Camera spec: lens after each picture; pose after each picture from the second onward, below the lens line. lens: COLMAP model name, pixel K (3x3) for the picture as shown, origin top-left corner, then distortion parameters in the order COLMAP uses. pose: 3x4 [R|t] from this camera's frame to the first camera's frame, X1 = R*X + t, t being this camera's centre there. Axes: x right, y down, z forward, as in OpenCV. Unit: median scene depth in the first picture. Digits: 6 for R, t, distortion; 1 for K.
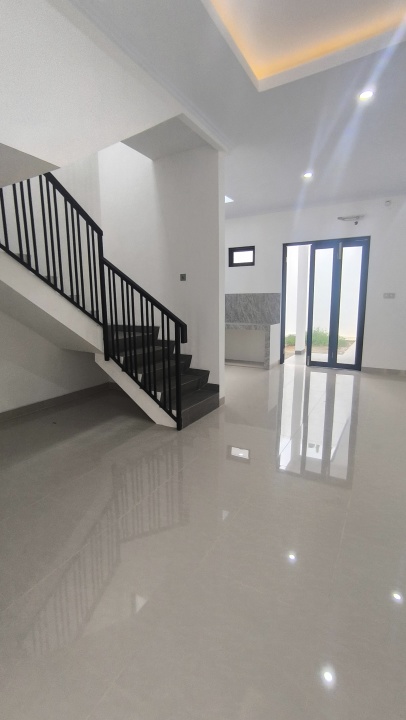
lens RADIAL K [[330.0, 0, 203.0], [0, 330.0, 360.0], [0, 0, 1]] dist [-0.016145, -0.000001]
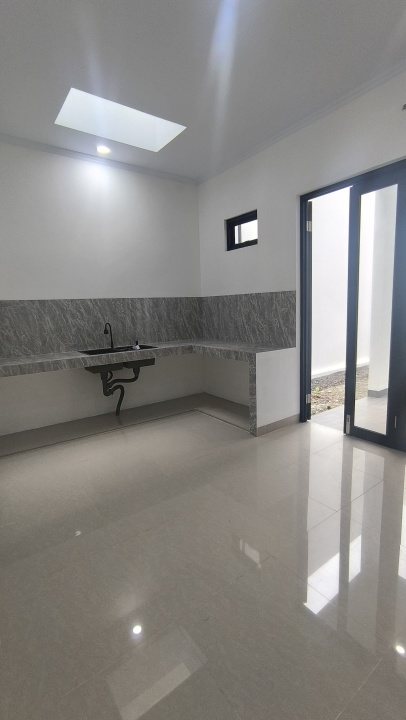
lens RADIAL K [[330.0, 0, 203.0], [0, 330.0, 360.0], [0, 0, 1]] dist [-0.016145, -0.000001]
pose [[0.913842, 0.040794, -0.404016, 0.318169], [-0.046019, 0.998935, -0.003225, -0.083995], [0.403454, 0.021539, 0.914746, 0.462328]]
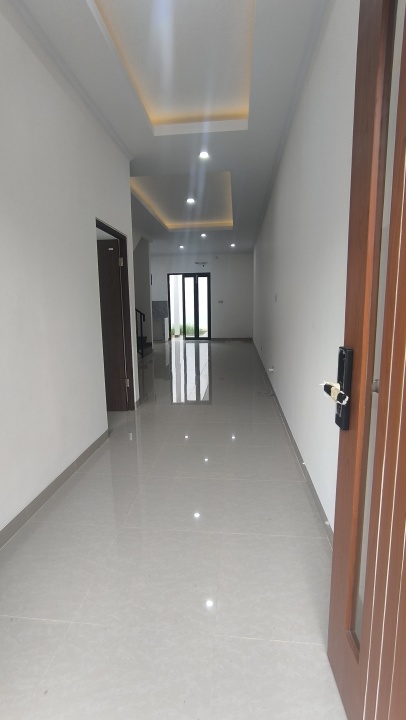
lens RADIAL K [[330.8, 0, 201.7], [0, 330.8, 356.2], [0, 0, 1]] dist [0.046467, -0.000008]
pose [[0.917042, -0.064833, 0.393486, -0.328464], [0.077235, 0.996888, -0.015749, 0.142783], [-0.391241, 0.044833, 0.919196, -0.729384]]
